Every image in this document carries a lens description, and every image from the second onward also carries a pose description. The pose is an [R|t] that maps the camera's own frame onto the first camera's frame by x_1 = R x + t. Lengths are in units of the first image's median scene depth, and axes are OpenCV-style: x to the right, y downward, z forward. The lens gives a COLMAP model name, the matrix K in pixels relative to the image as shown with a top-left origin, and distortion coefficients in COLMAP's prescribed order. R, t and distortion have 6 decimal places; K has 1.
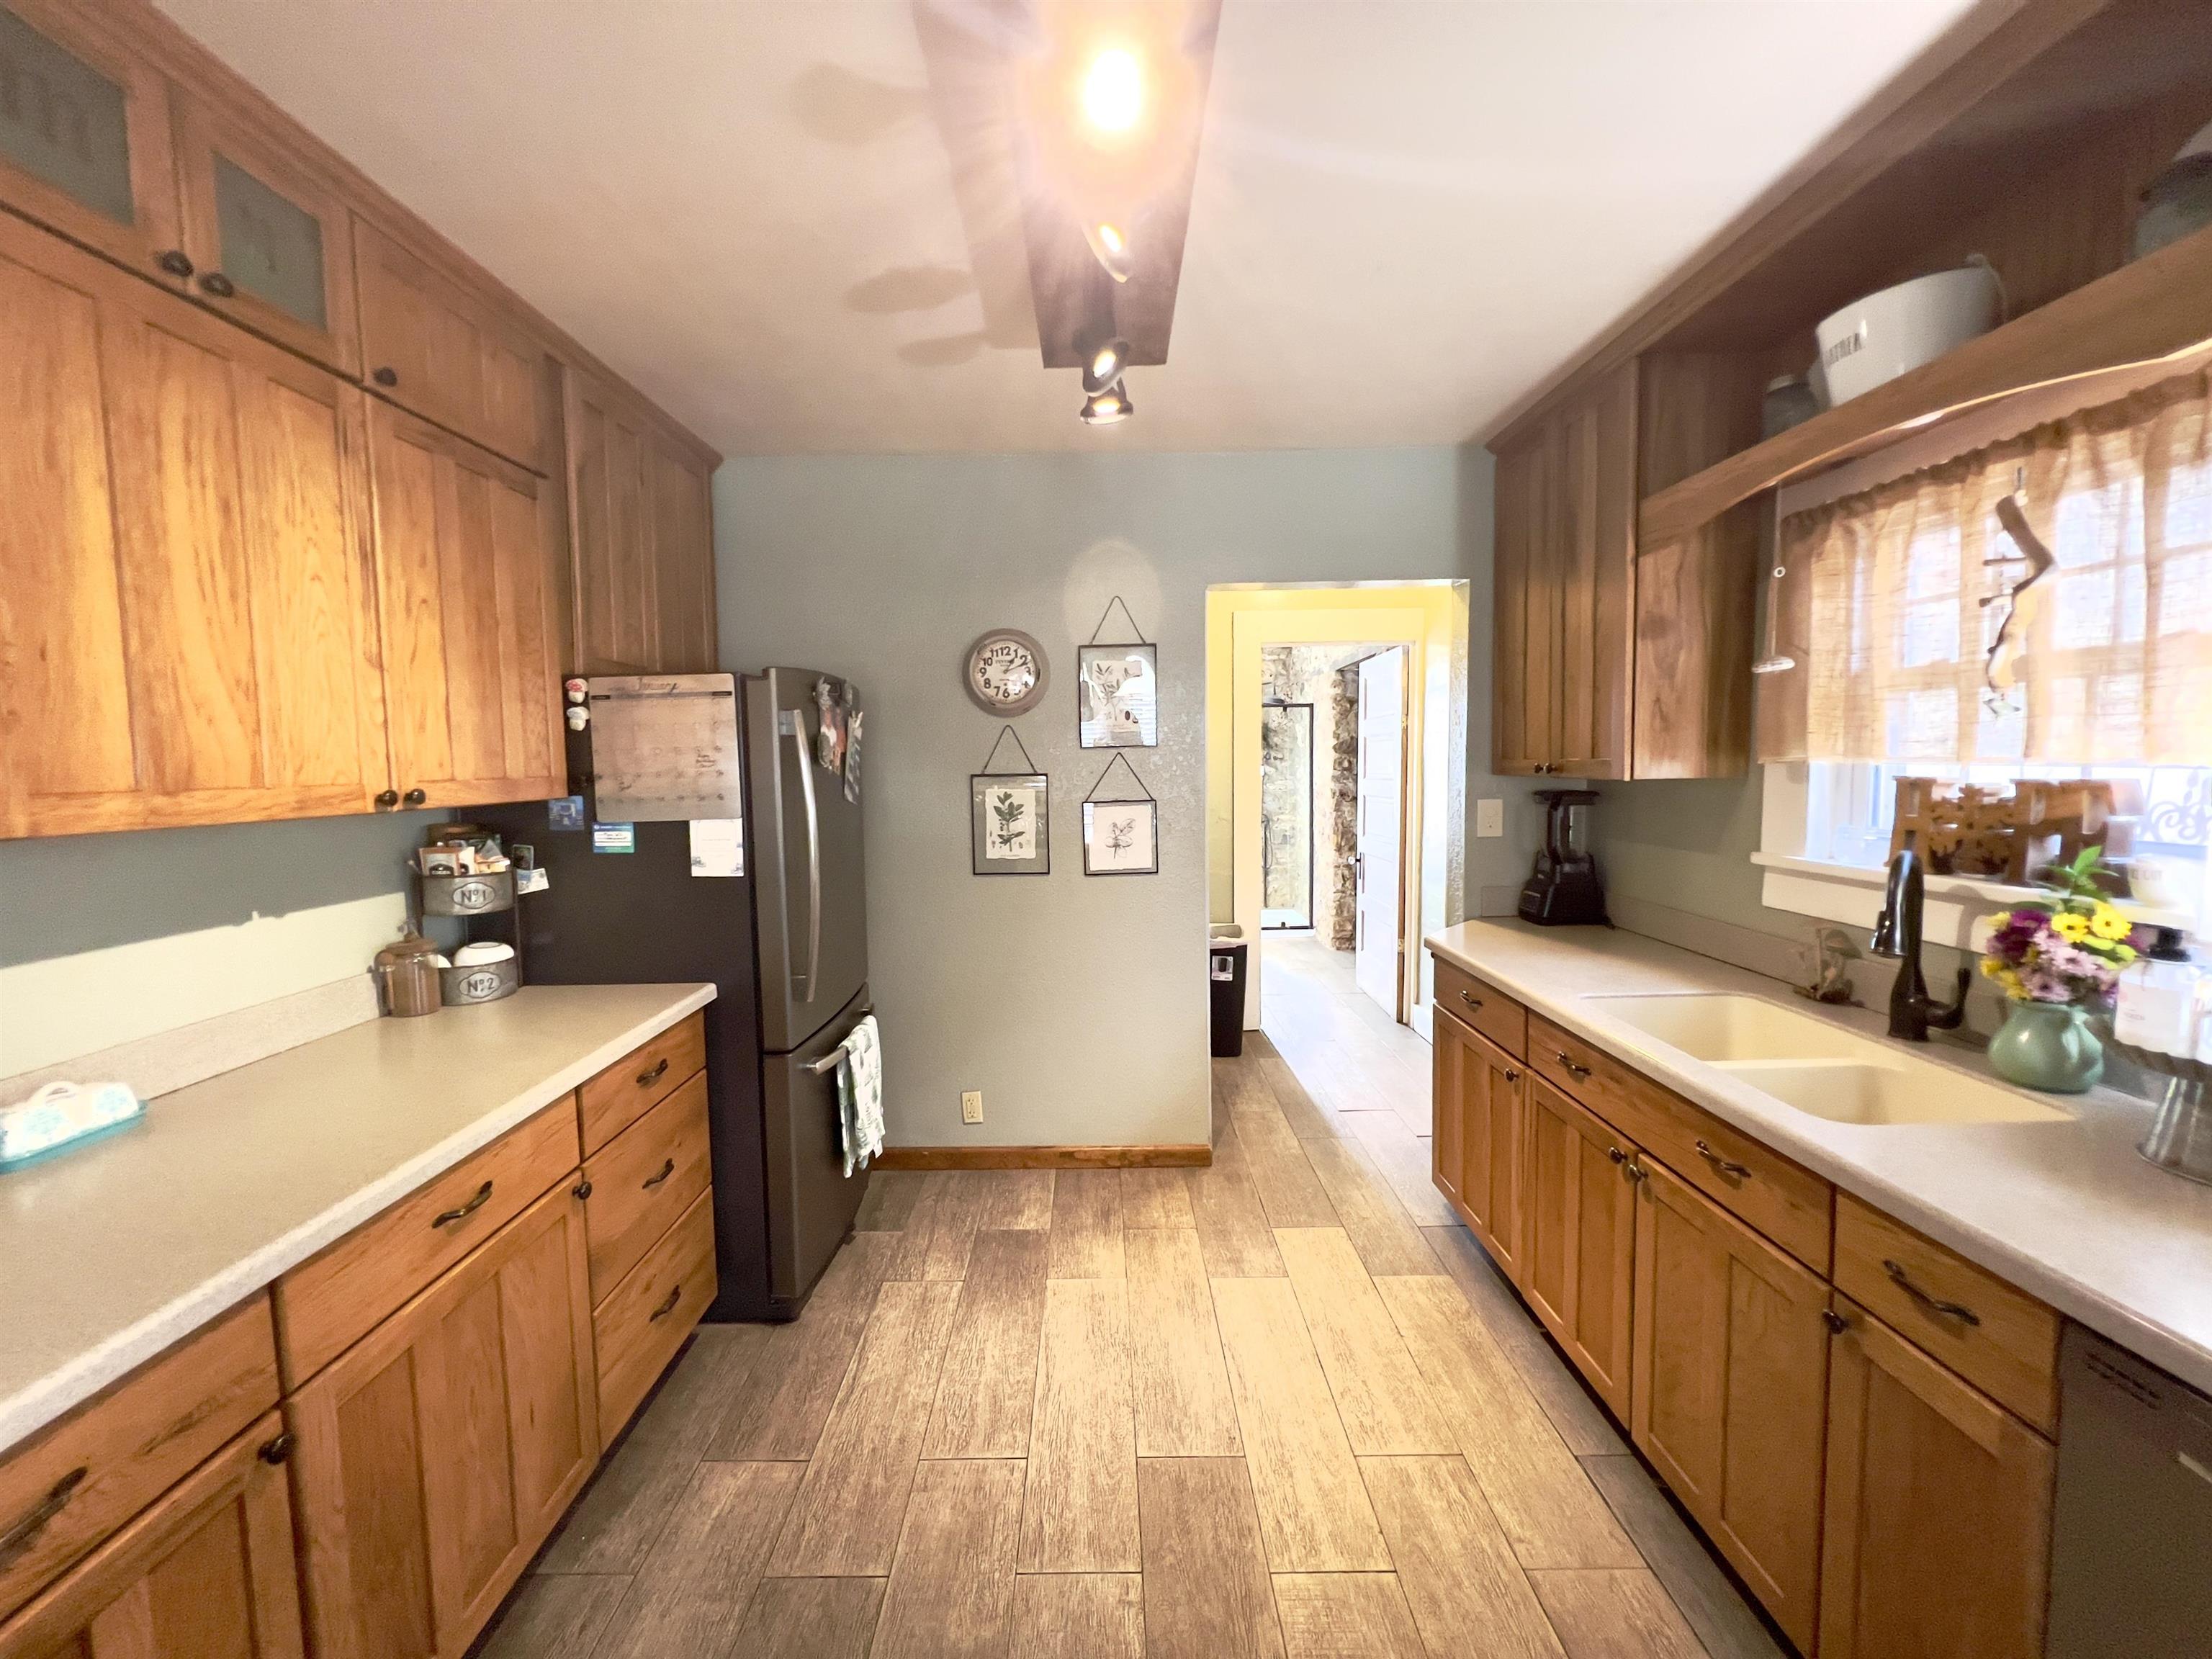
lens RADIAL K [[883.5, 0, 1104.0], [0, 883.5, 822.5], [0, 0, 1]] dist [-0.001770, 0.000692]
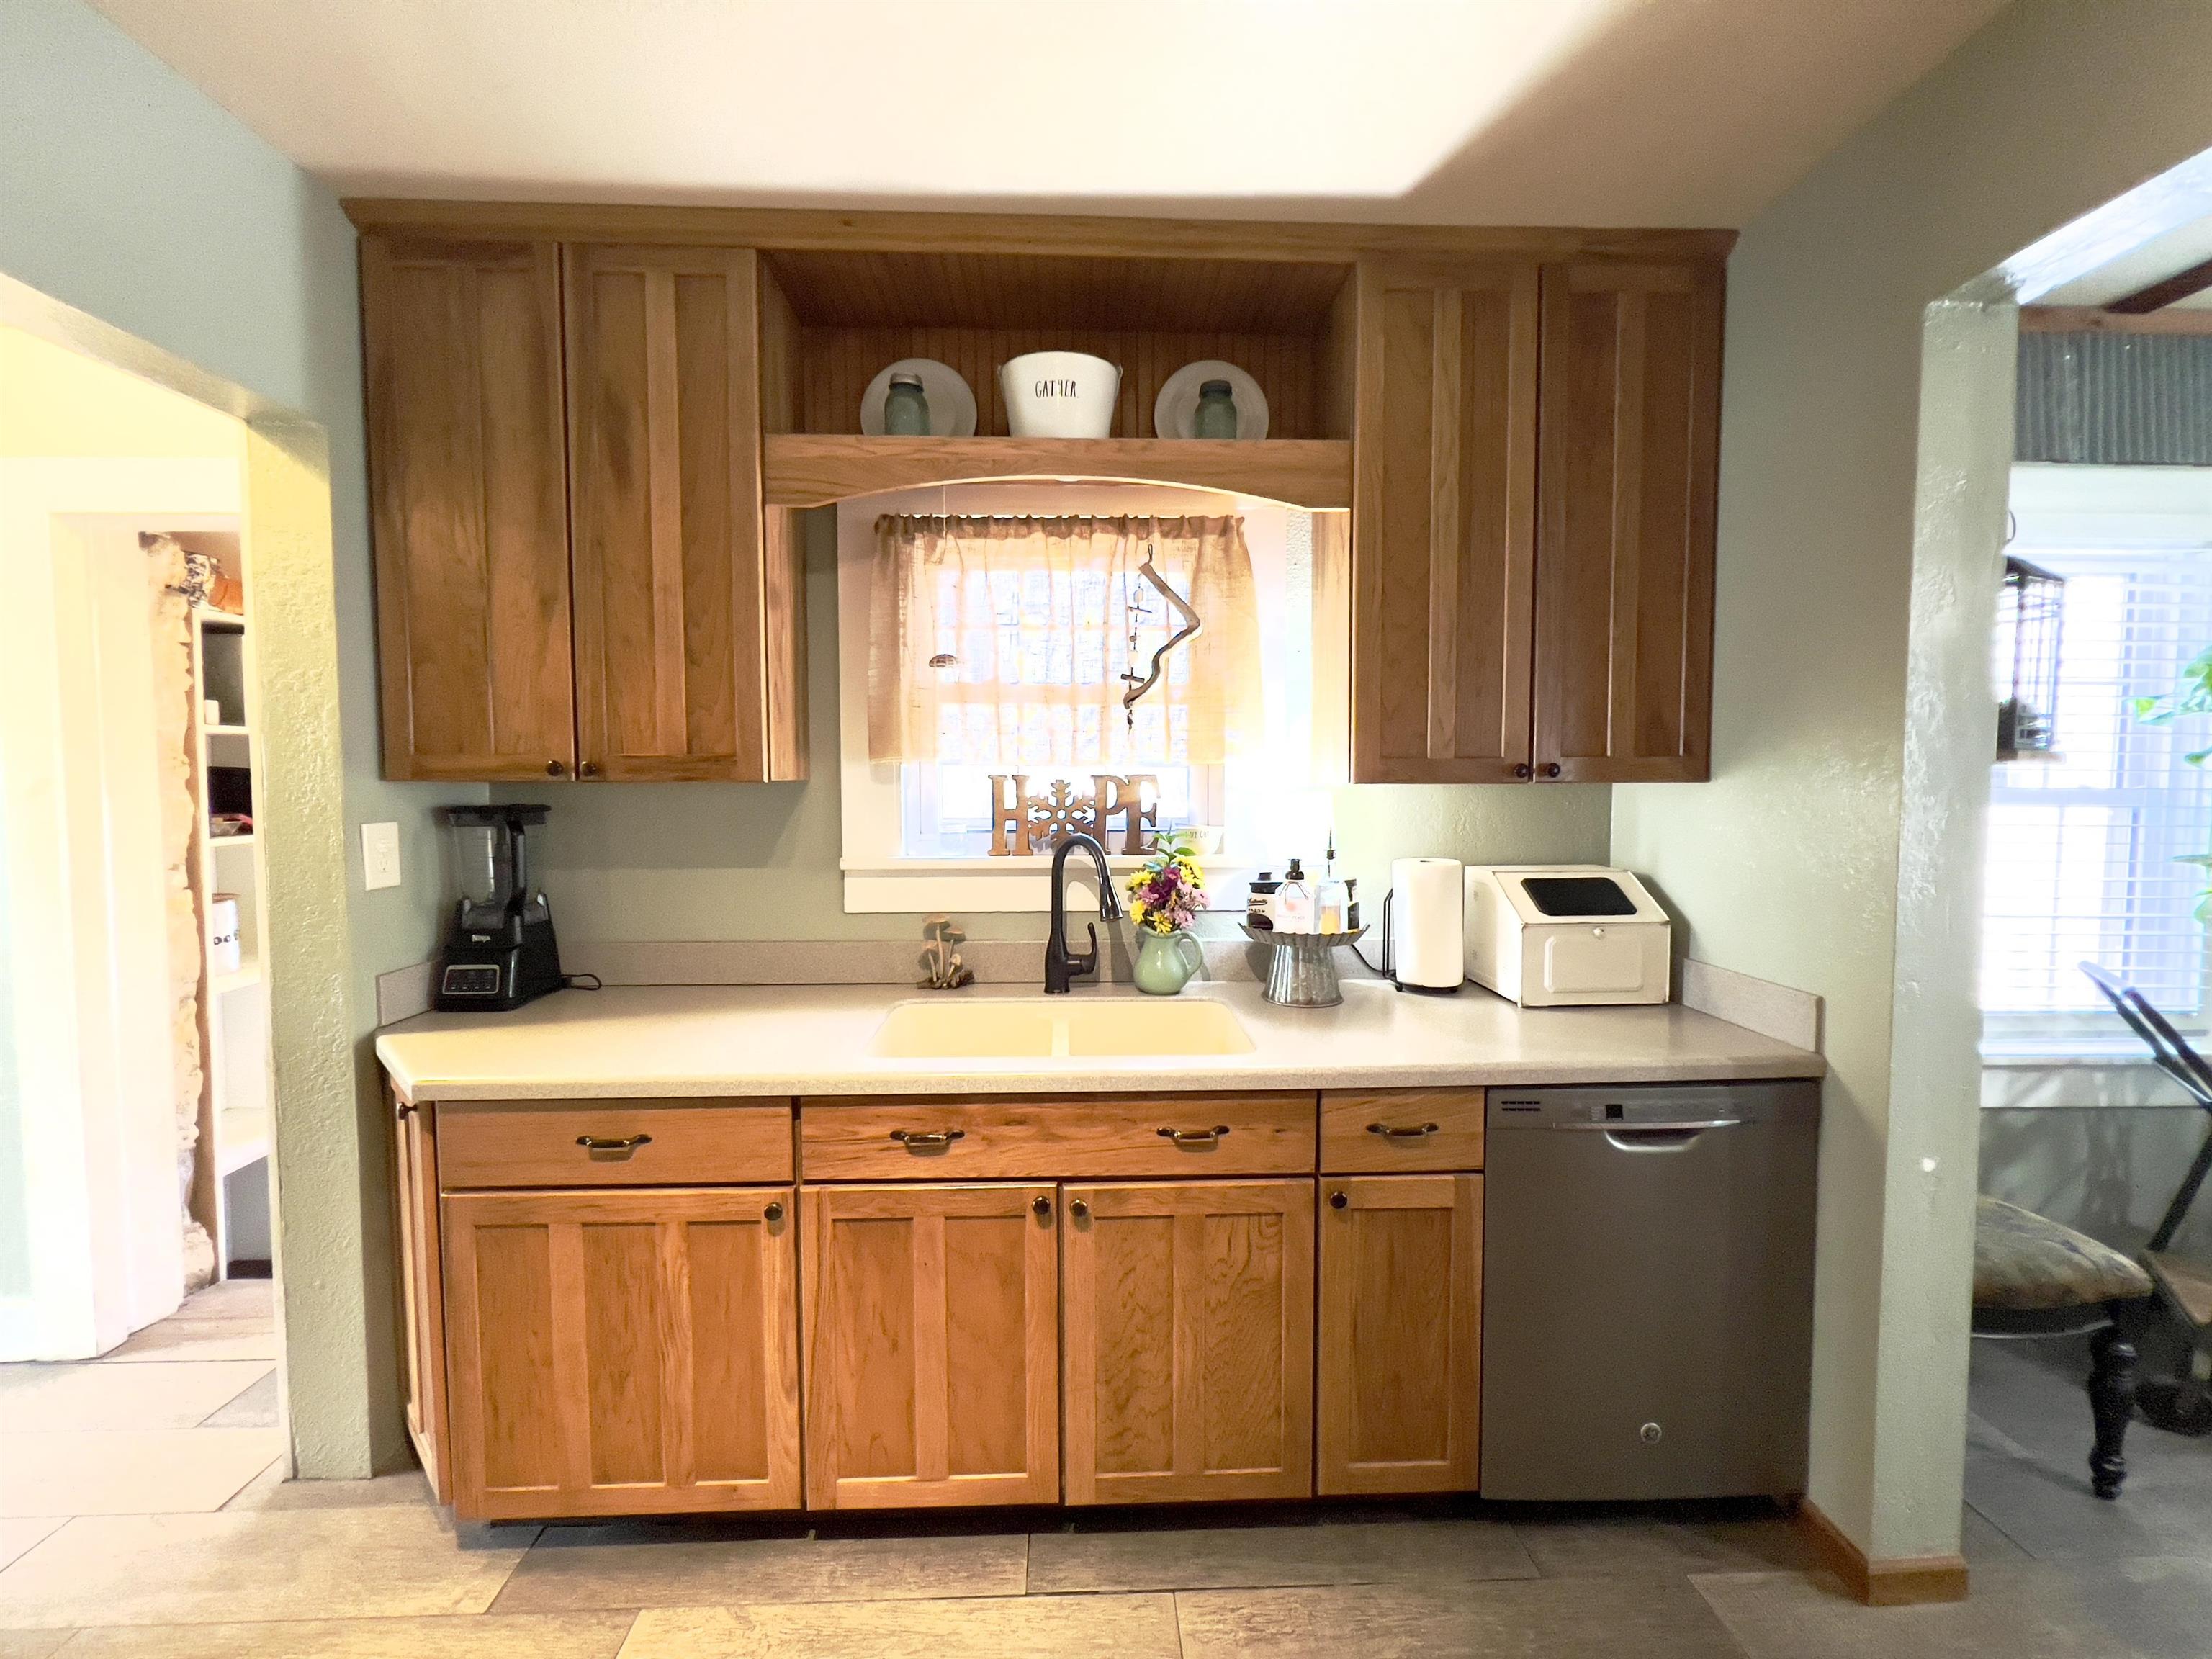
lens RADIAL K [[886.1, 0, 1094.7], [0, 886.1, 813.1], [0, 0, 1]] dist [0.000404, -0.000035]
pose [[-0.034913, -0.034343, 0.998800, -0.239001], [0.070876, 0.996808, 0.036752, -0.031068], [-0.996874, 0.072074, -0.032367, 0.807206]]
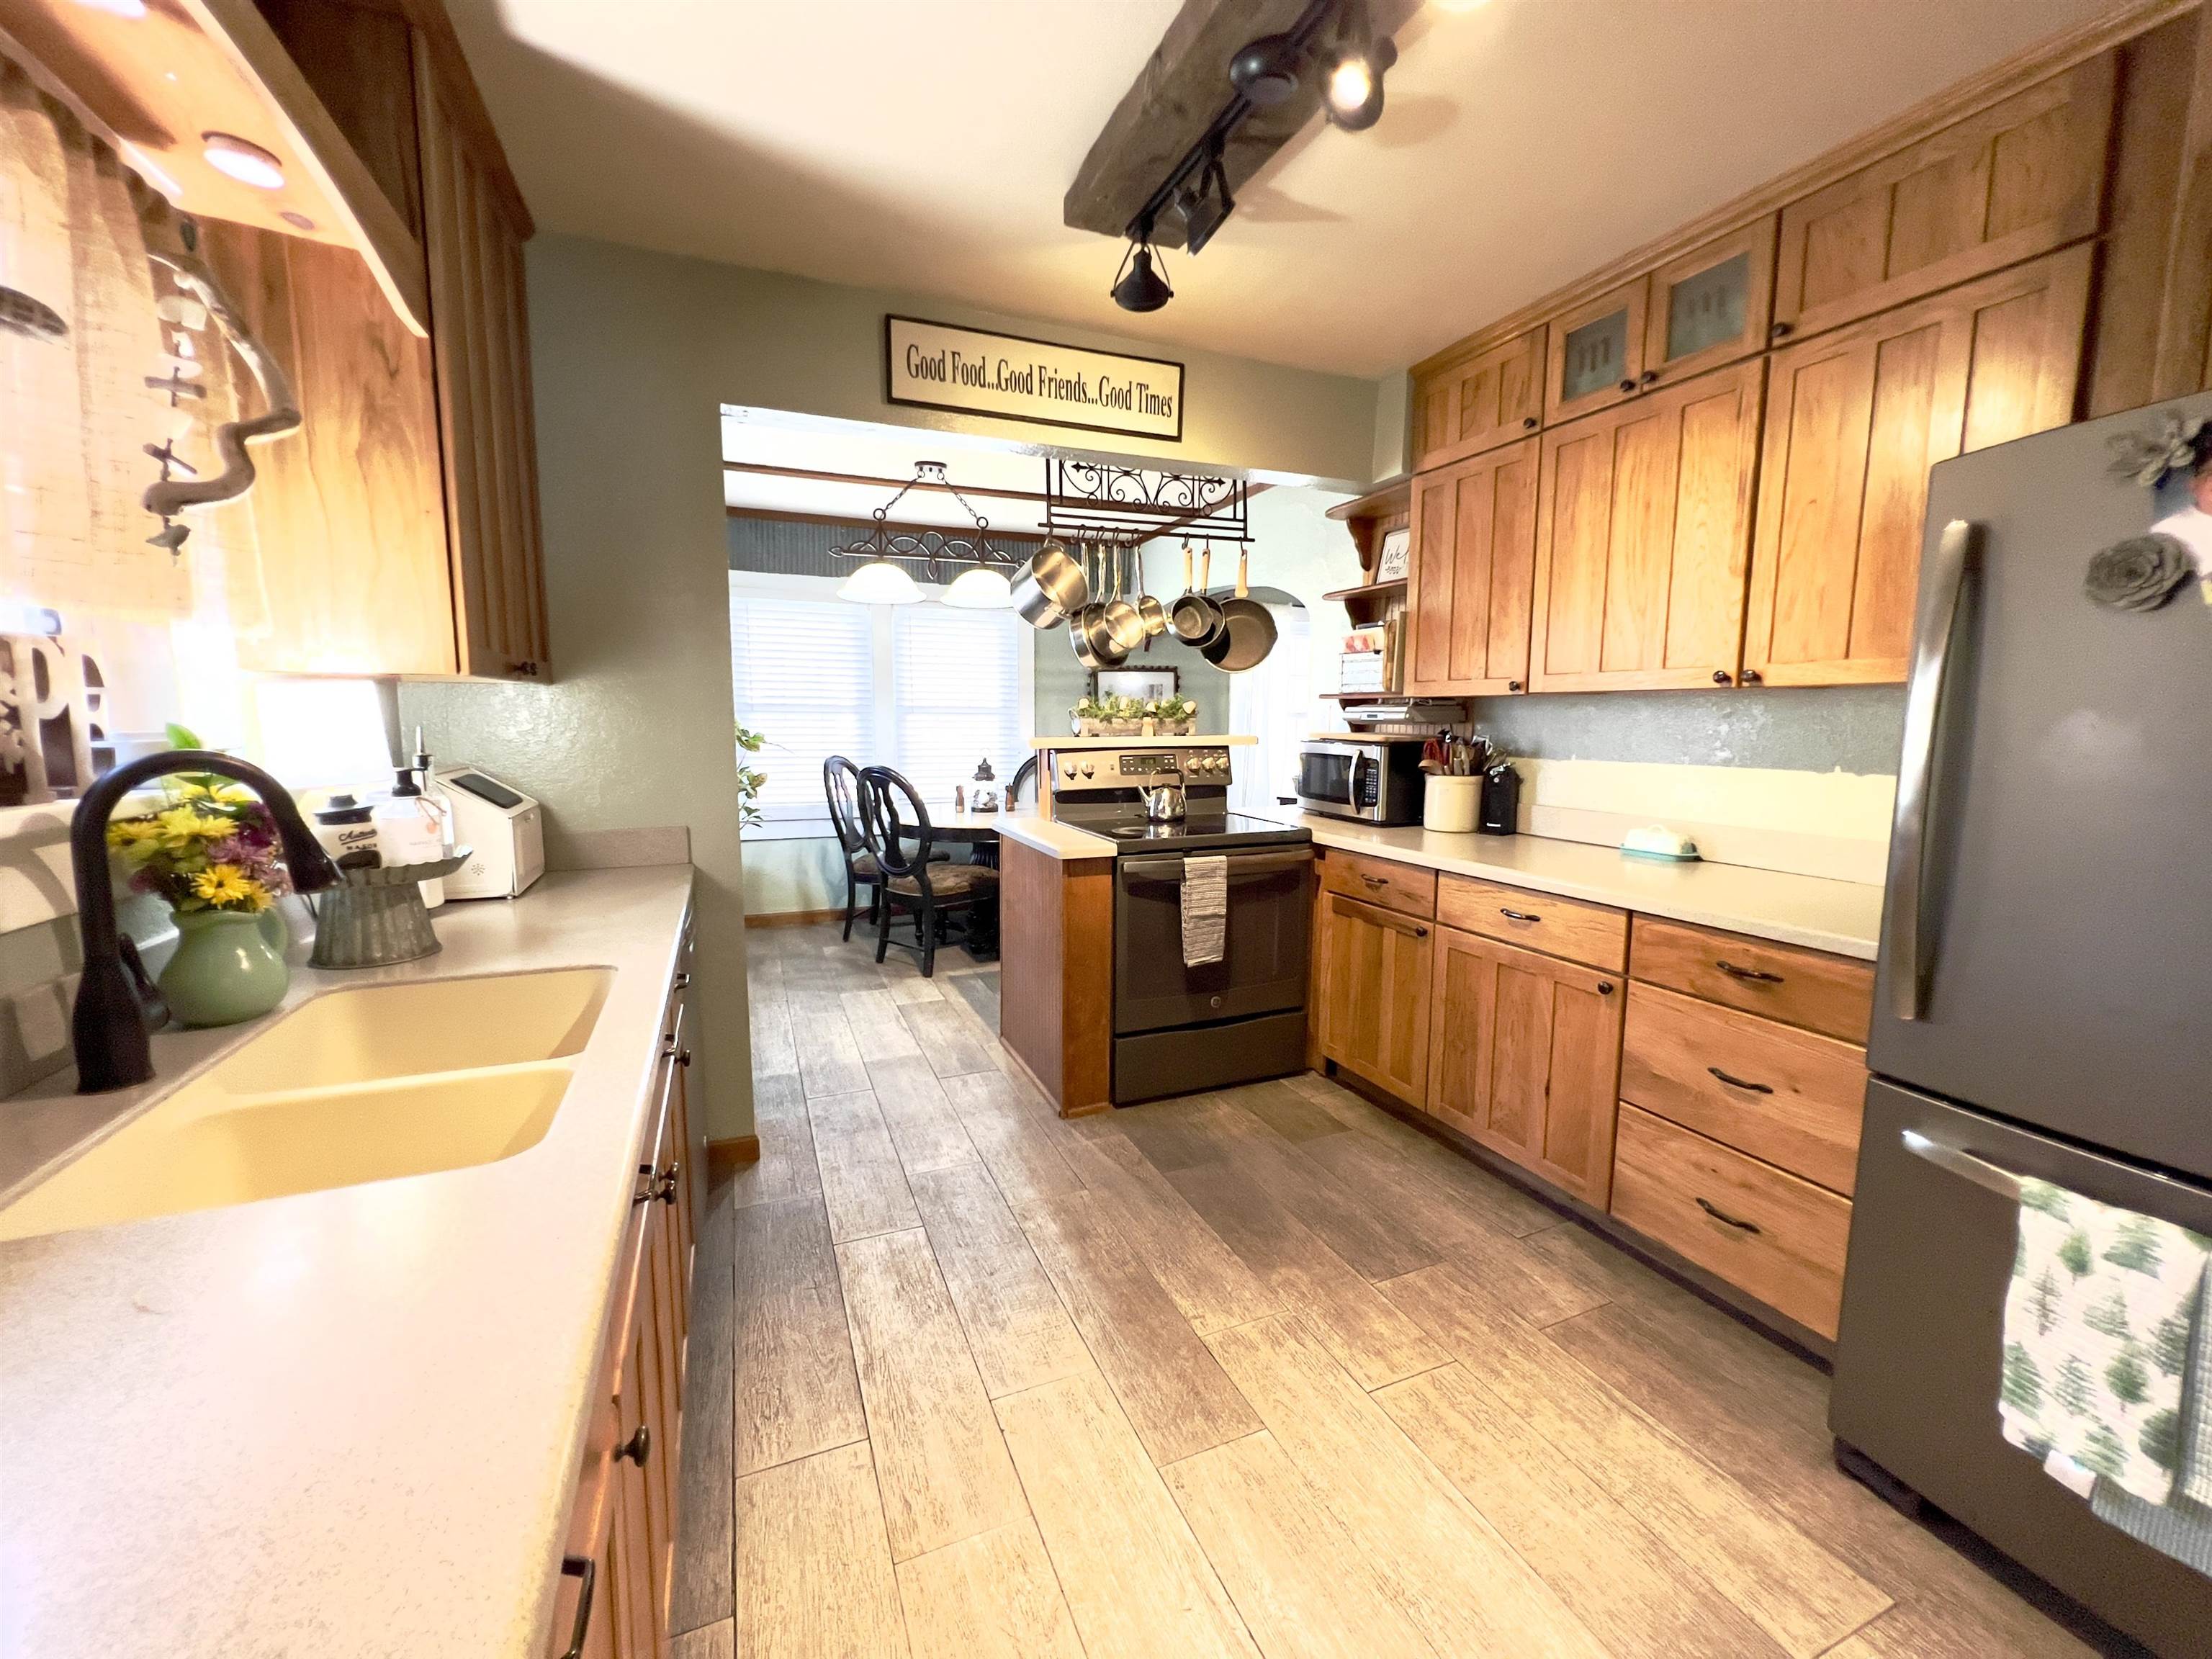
lens RADIAL K [[883.5, 0, 1097.5], [0, 883.5, 822.0], [0, 0, 1]] dist [-0.001770, 0.000692]
pose [[-0.926152, 0.056422, -0.372907, 0.435818], [-0.016931, 0.981530, 0.190560, -0.038501], [0.376771, 0.182801, -0.908090, 1.448353]]
